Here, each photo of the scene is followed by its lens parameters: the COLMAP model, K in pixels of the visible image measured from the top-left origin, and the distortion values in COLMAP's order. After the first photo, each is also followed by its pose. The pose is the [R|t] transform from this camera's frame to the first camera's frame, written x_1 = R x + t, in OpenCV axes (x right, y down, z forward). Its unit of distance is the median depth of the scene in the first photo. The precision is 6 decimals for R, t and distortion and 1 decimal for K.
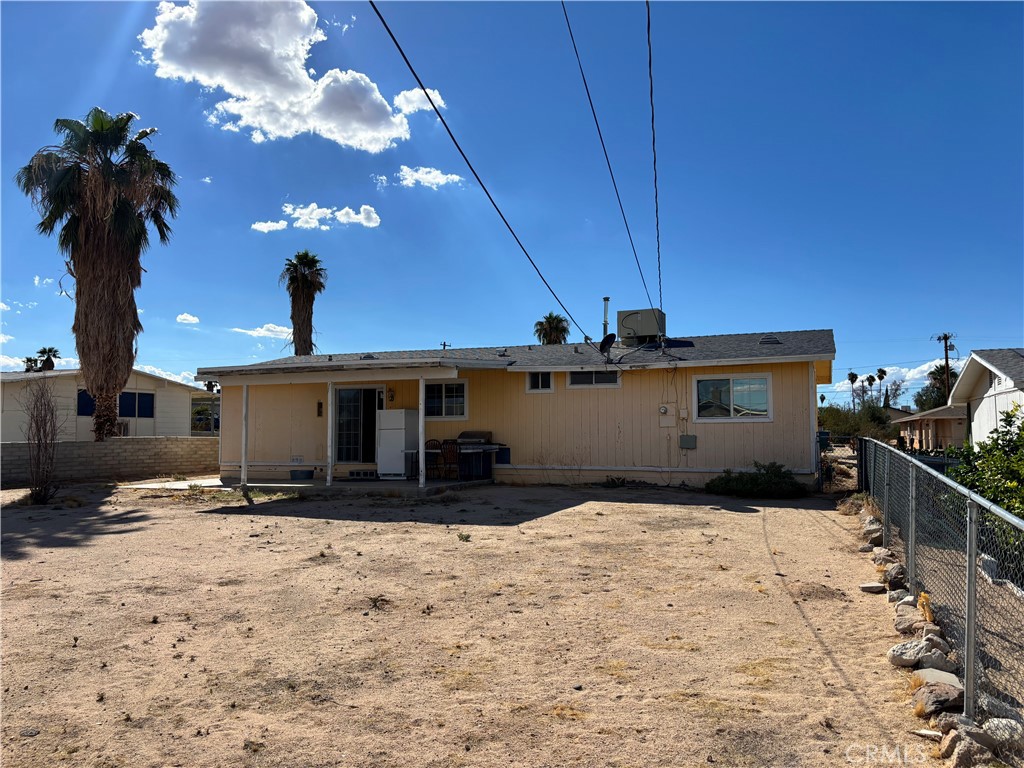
lens RADIAL K [[783.2, 0, 512.0], [0, 783.2, 384.0], [0, 0, 1]] dist [0.044580, -0.046674]
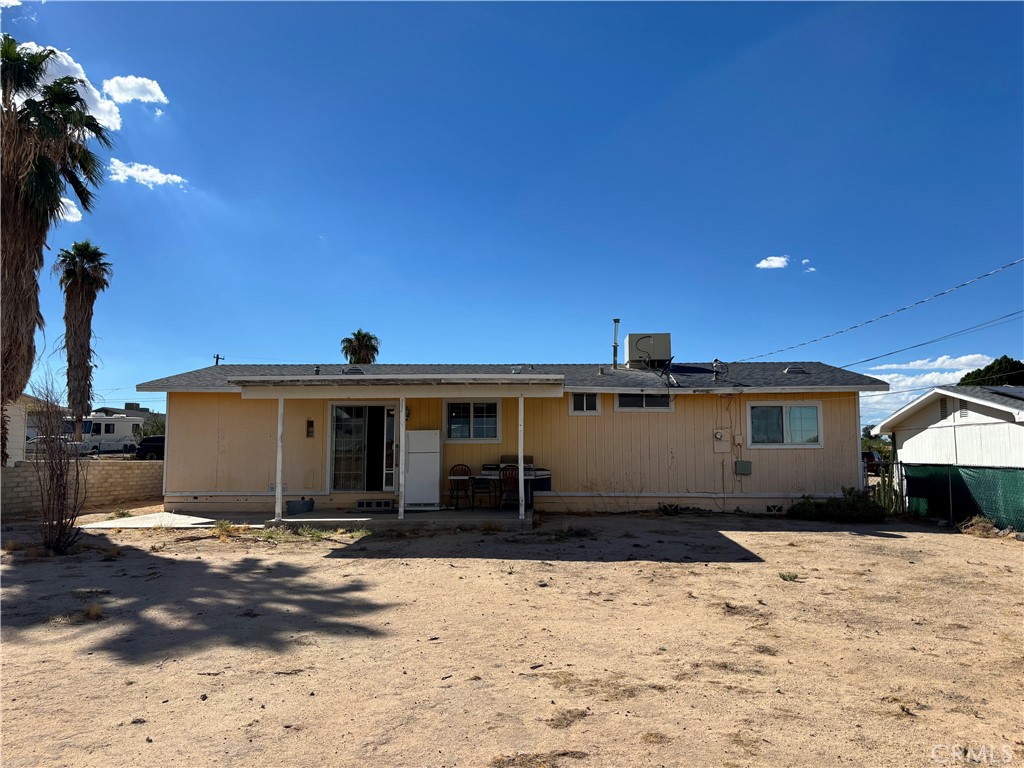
lens RADIAL K [[783.2, 0, 512.0], [0, 783.2, 384.0], [0, 0, 1]] dist [0.044580, -0.046674]
pose [[0.943050, 0.034872, 0.330819, -0.344903], [-0.025546, 0.999145, -0.032497, 0.006348], [-0.331669, 0.022195, 0.943135, 0.131447]]
